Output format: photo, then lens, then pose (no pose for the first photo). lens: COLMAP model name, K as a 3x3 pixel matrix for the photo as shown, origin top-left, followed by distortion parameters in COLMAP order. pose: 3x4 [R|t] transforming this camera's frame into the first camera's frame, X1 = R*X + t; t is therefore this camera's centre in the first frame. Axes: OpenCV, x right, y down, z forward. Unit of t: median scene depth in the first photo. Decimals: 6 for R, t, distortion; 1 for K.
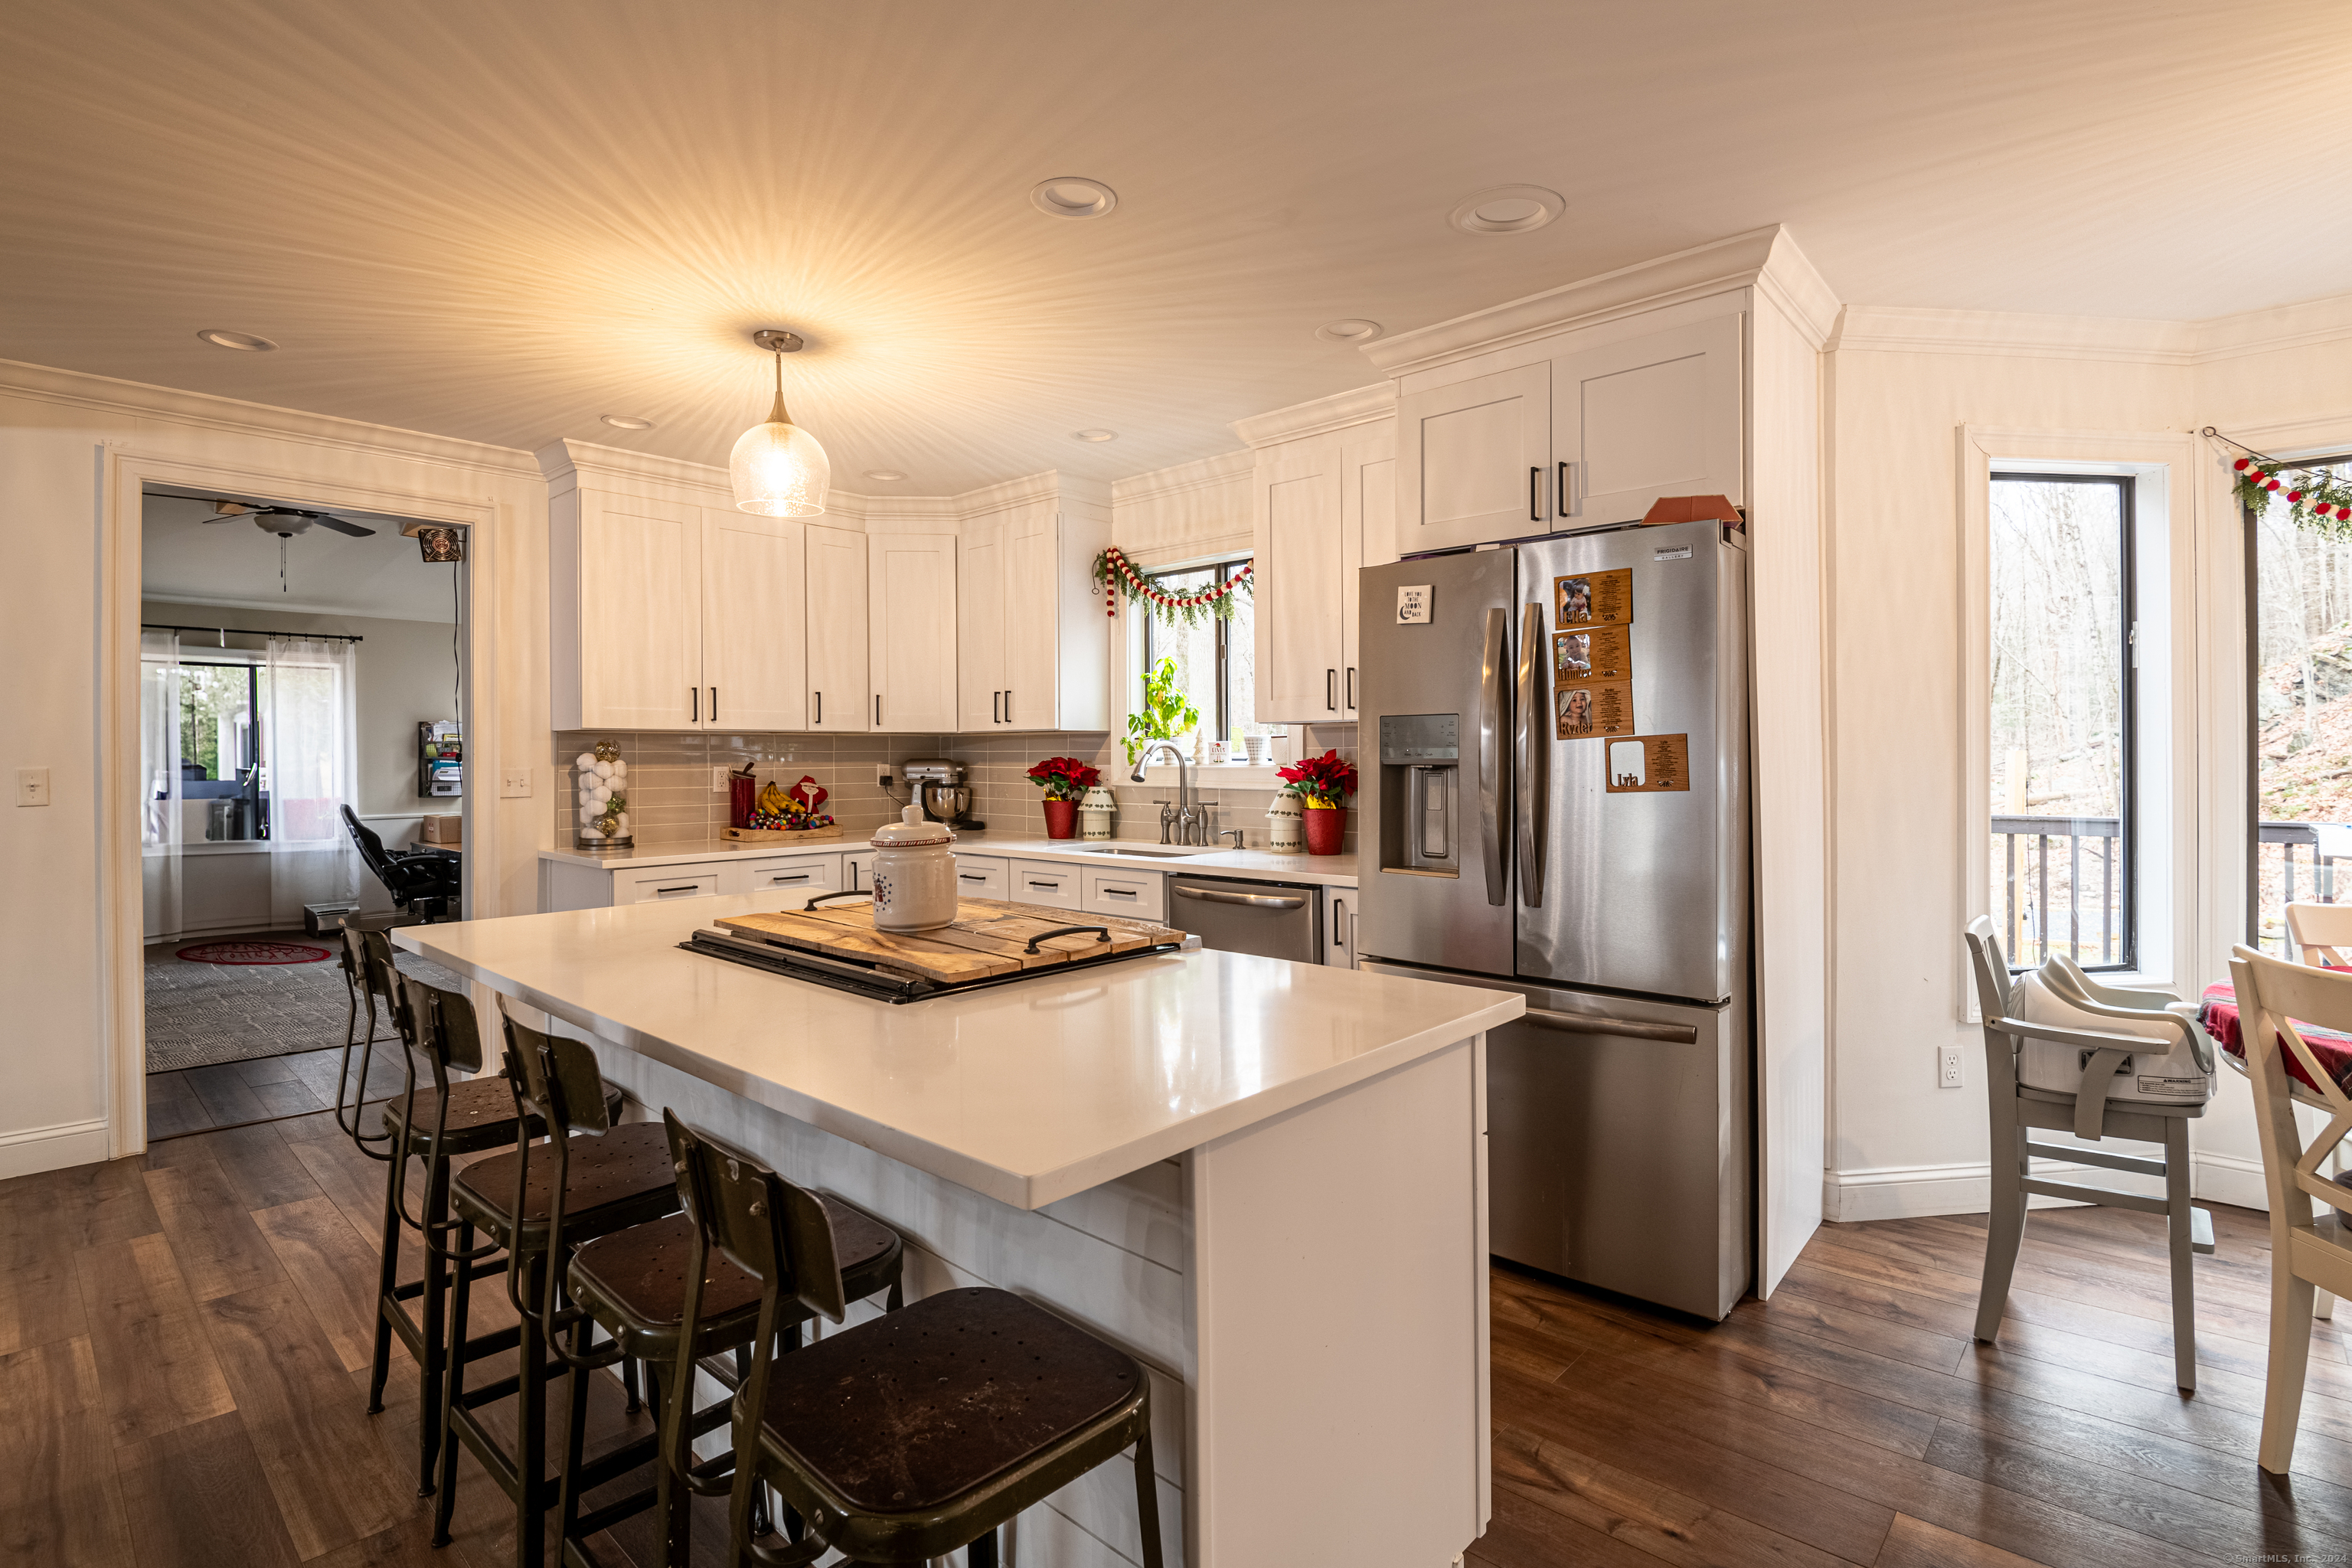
lens RADIAL K [[1101.9, 0, 1198.6], [0, 1101.9, 752.6], [0, 0, 1]] dist [-0.023764, -0.002071]
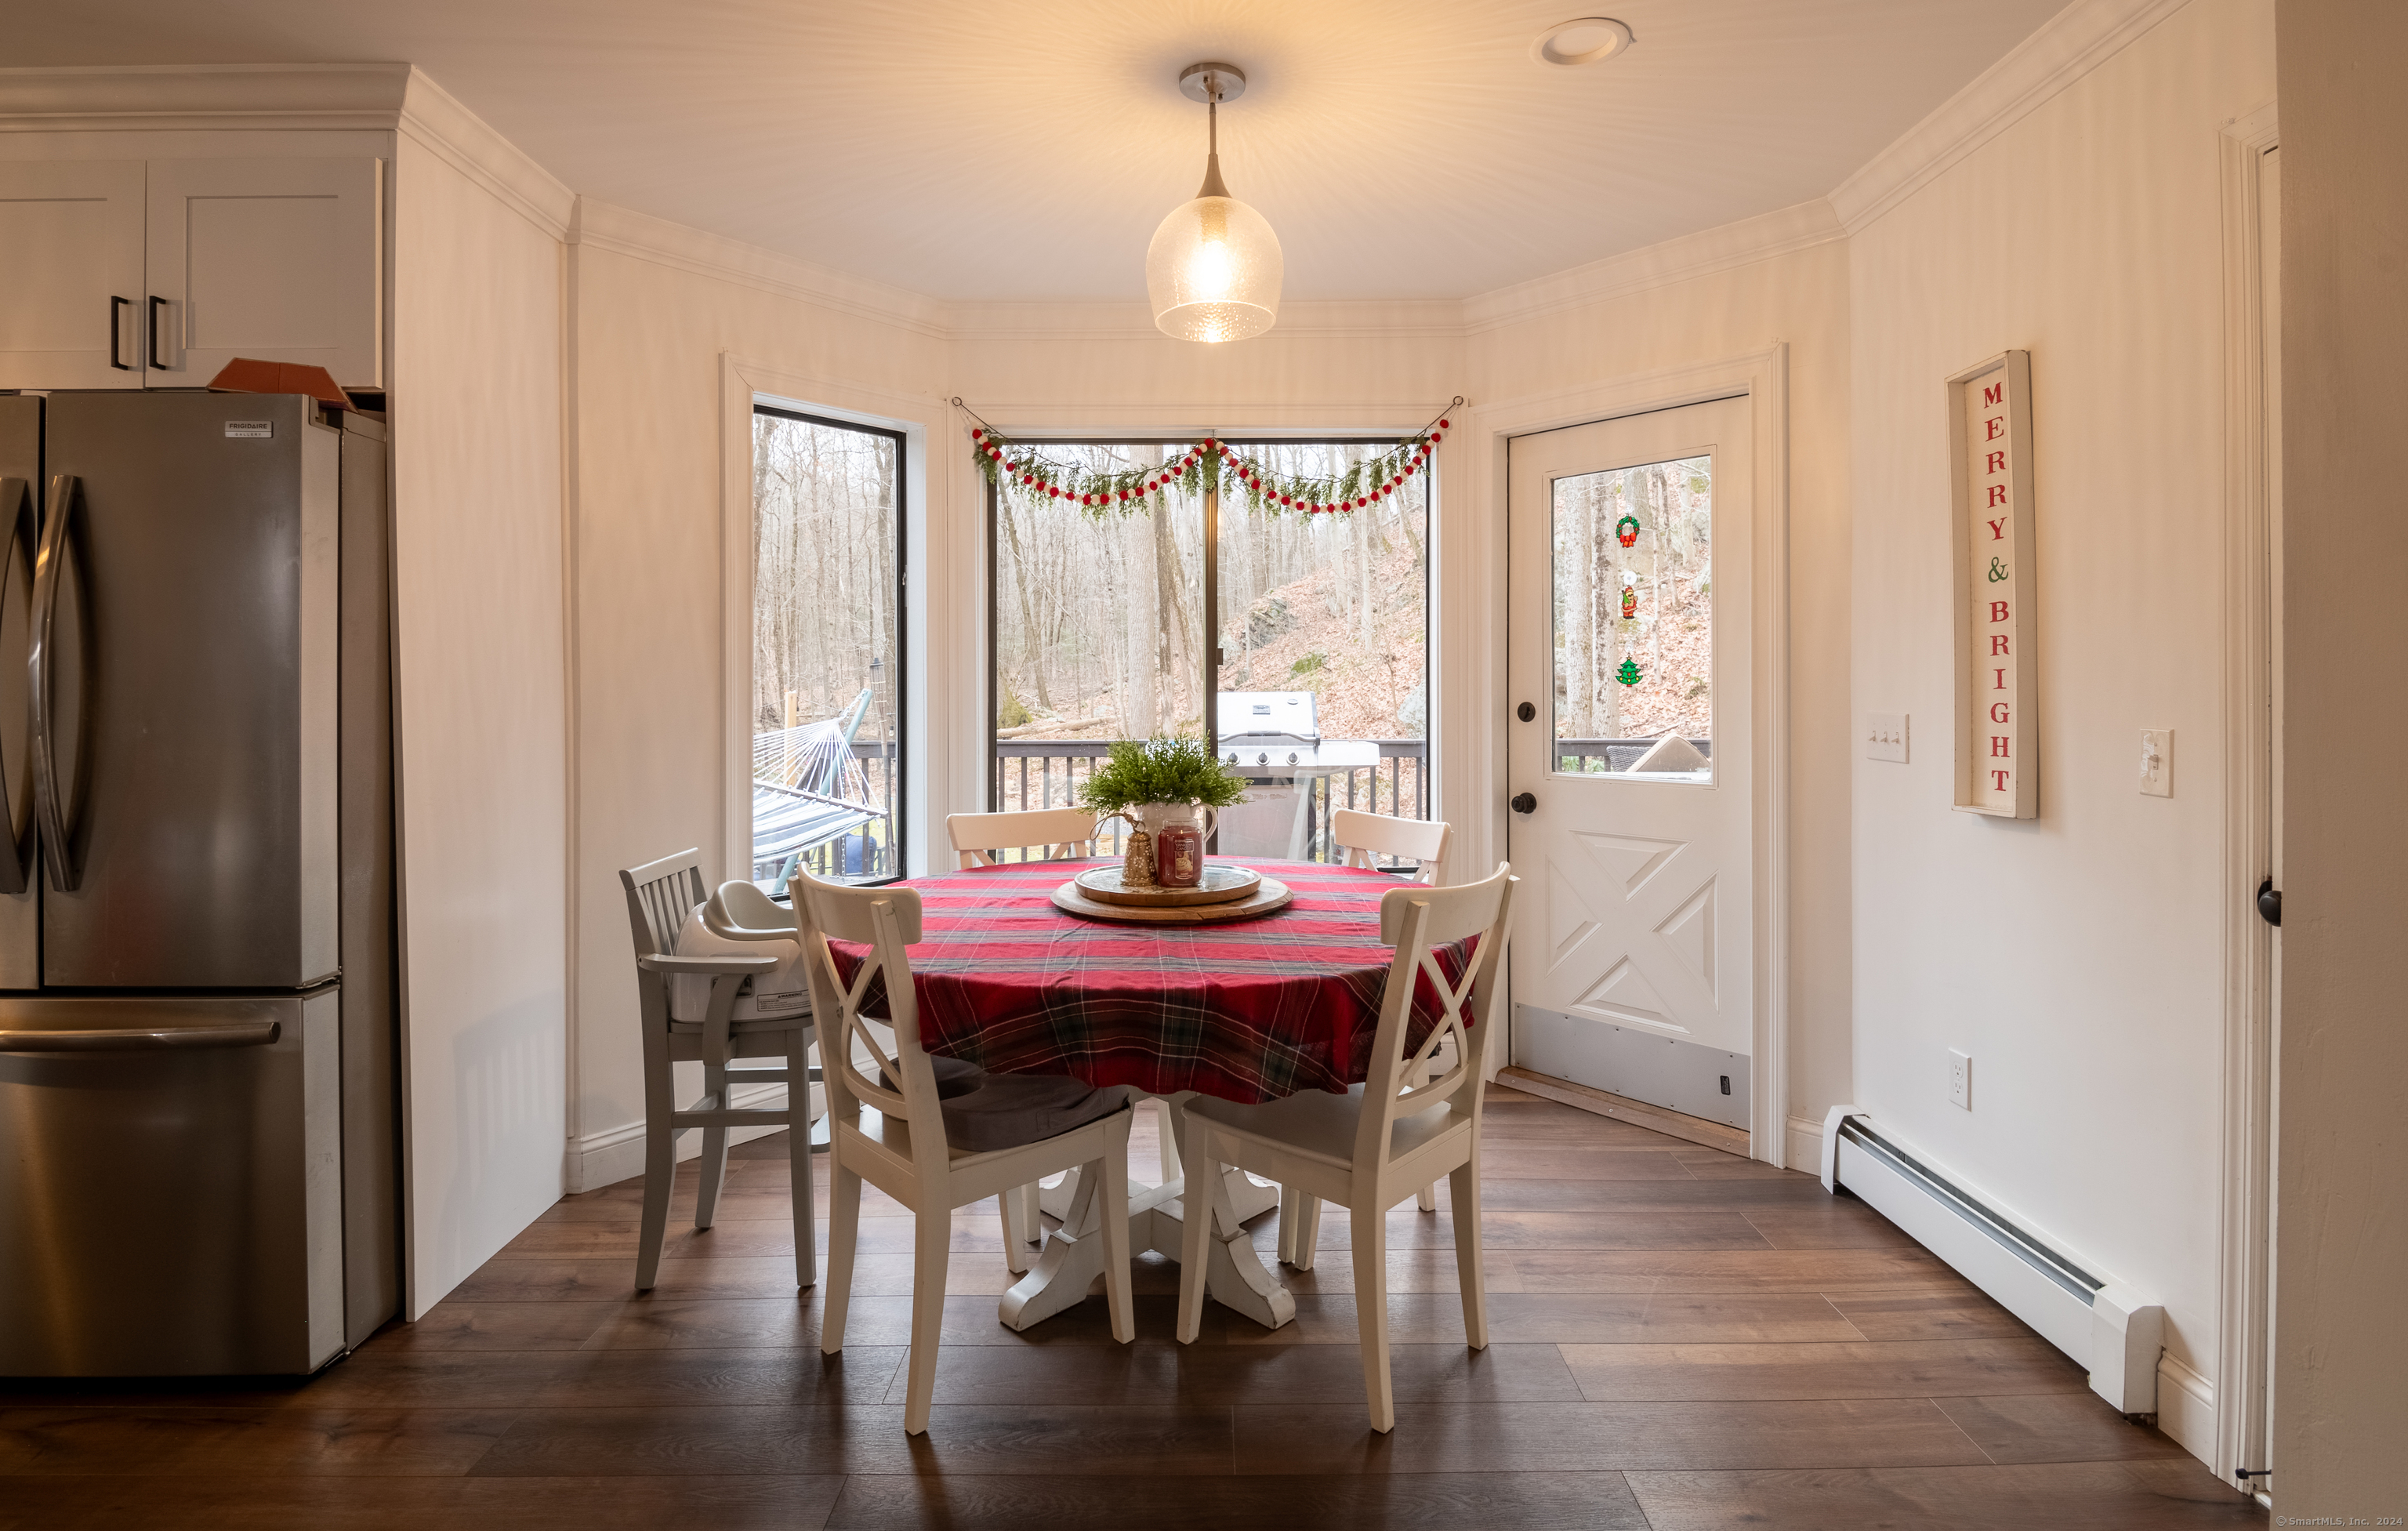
lens RADIAL K [[1131.4, 0, 1266.4], [0, 1131.4, 678.0], [0, 0, 1]] dist [-0.022733, -0.003196]
pose [[0.707782, 0.008051, 0.706385, 0.330181], [-0.004499, 0.999966, -0.006889, 0.000835], [-0.706417, 0.001697, 0.707794, -0.076718]]
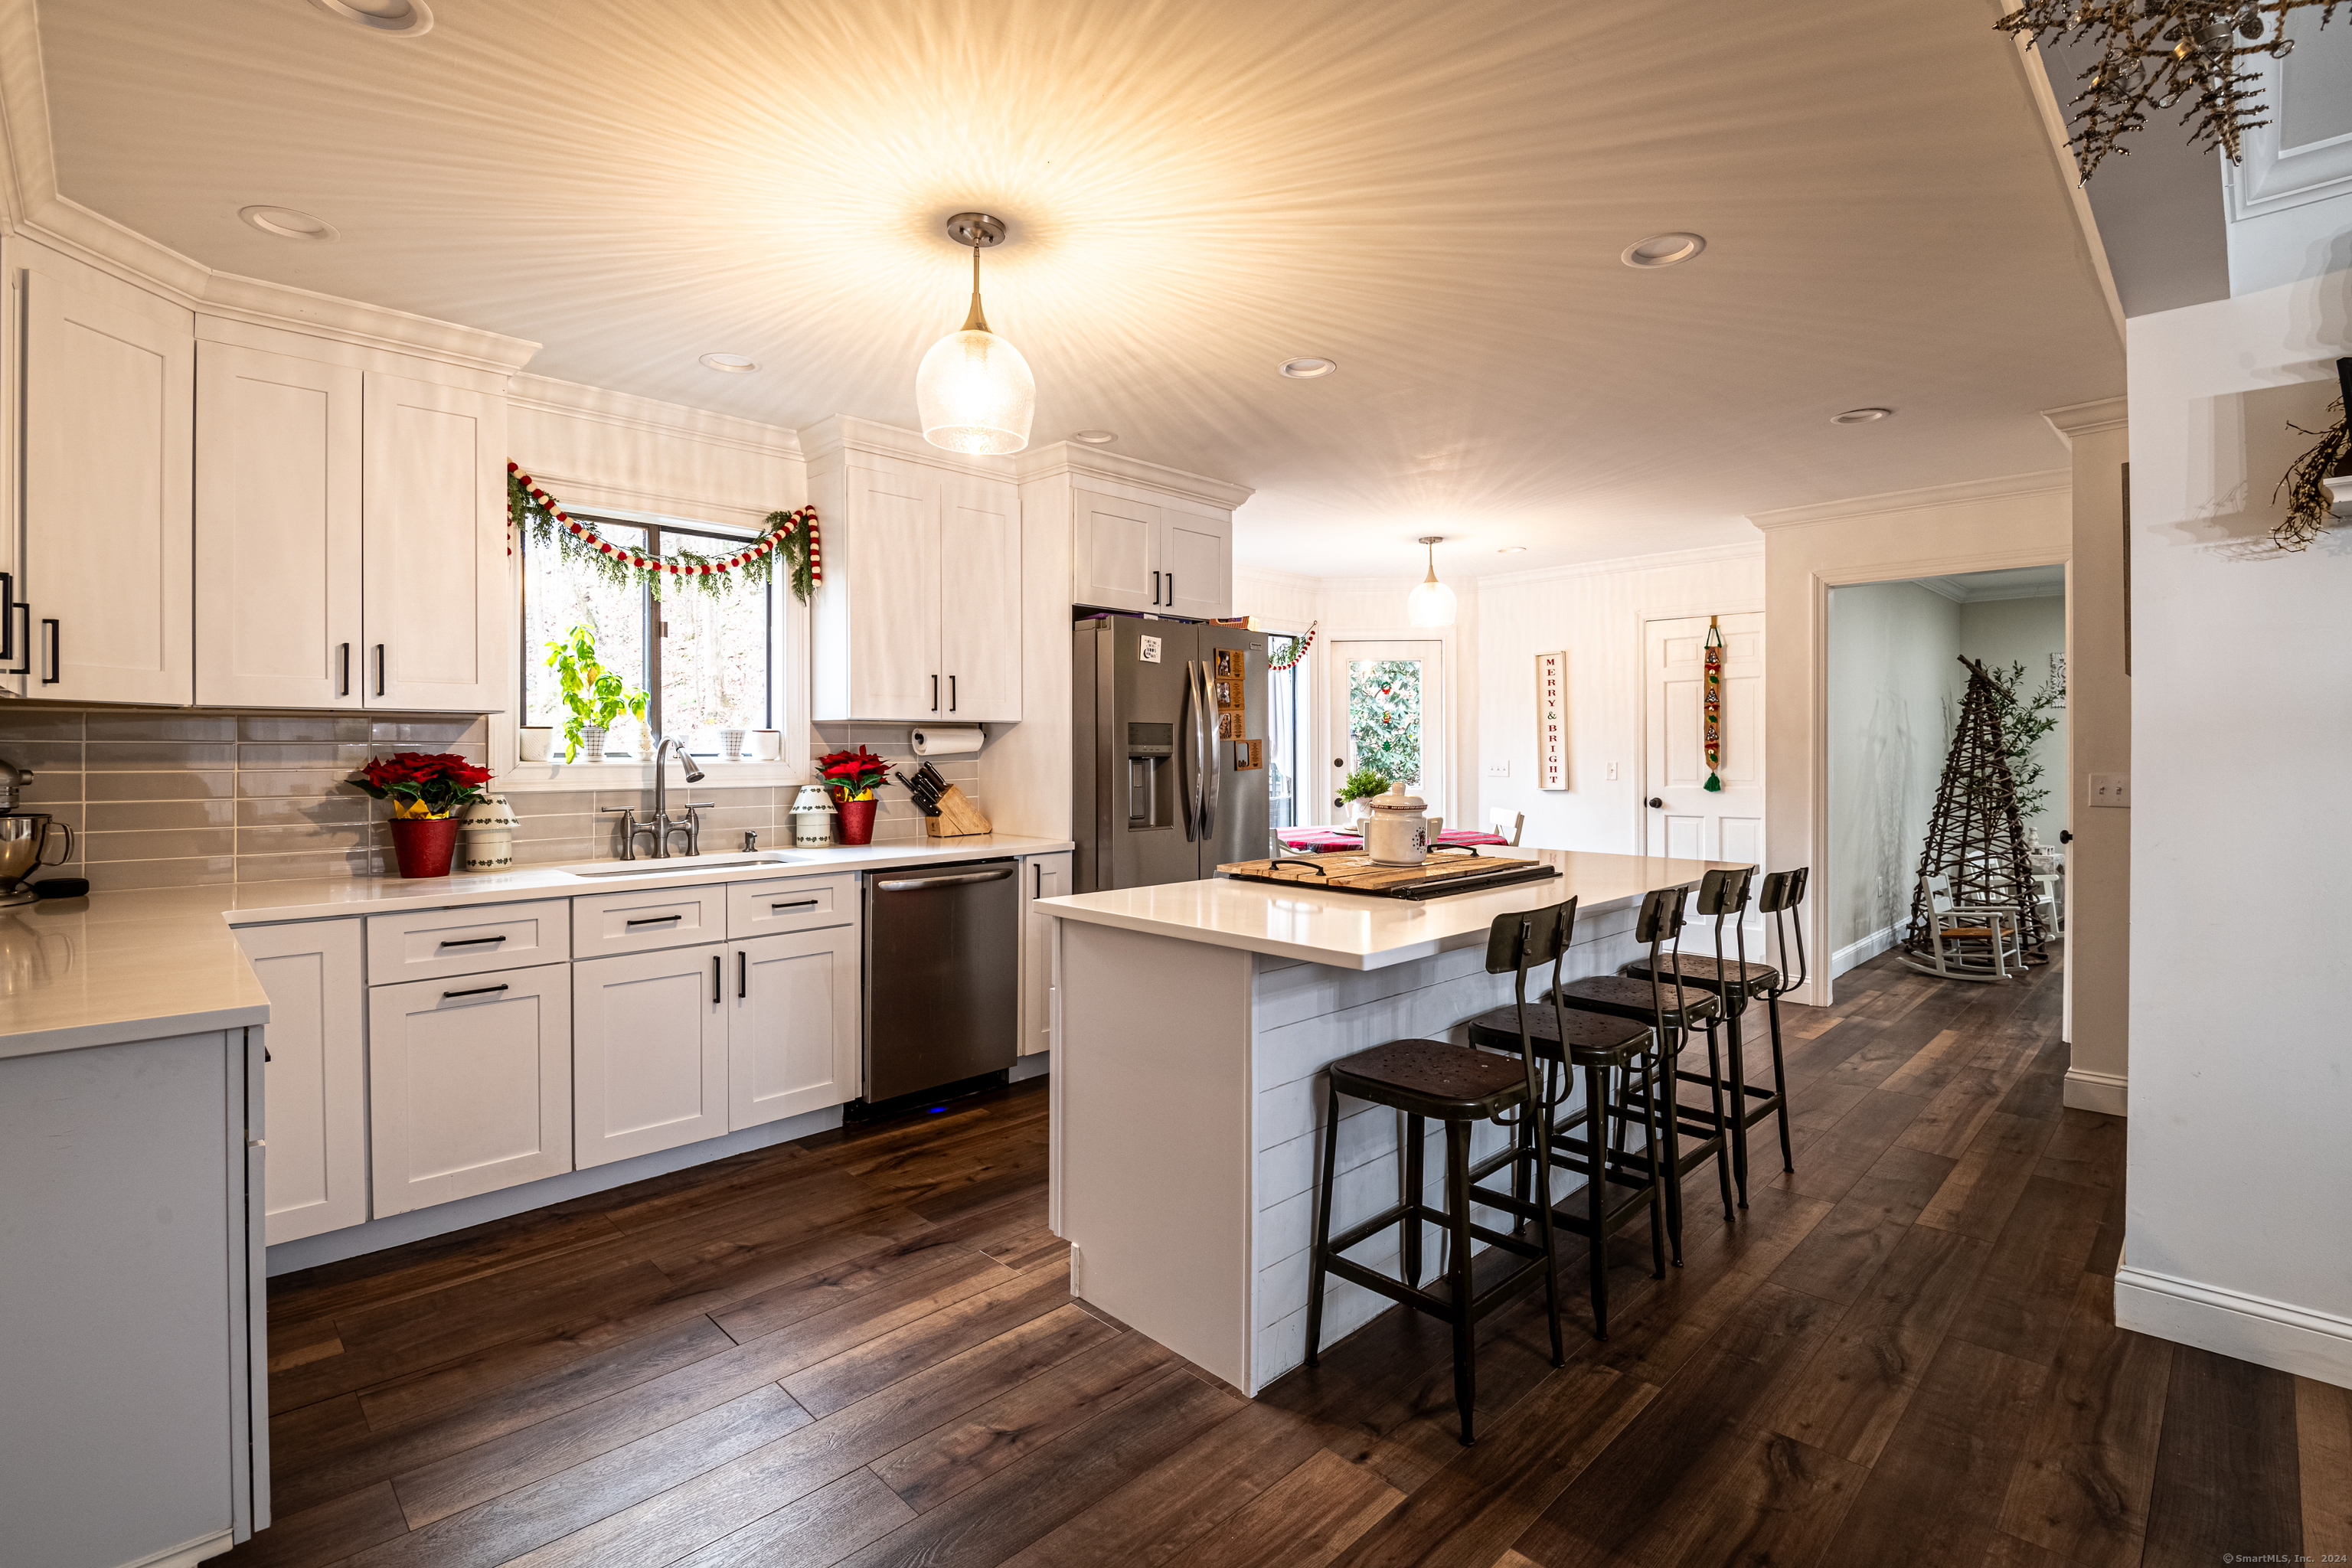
lens RADIAL K [[1101.9, 0, 1164.4], [0, 1101.9, 744.8], [0, 0, 1]] dist [-0.023764, -0.002071]
pose [[0.069427, 0.004964, 0.997575, -1.322266], [-0.001604, 0.999987, -0.004865, 0.003254], [-0.997586, -0.001262, 0.069434, 0.912705]]
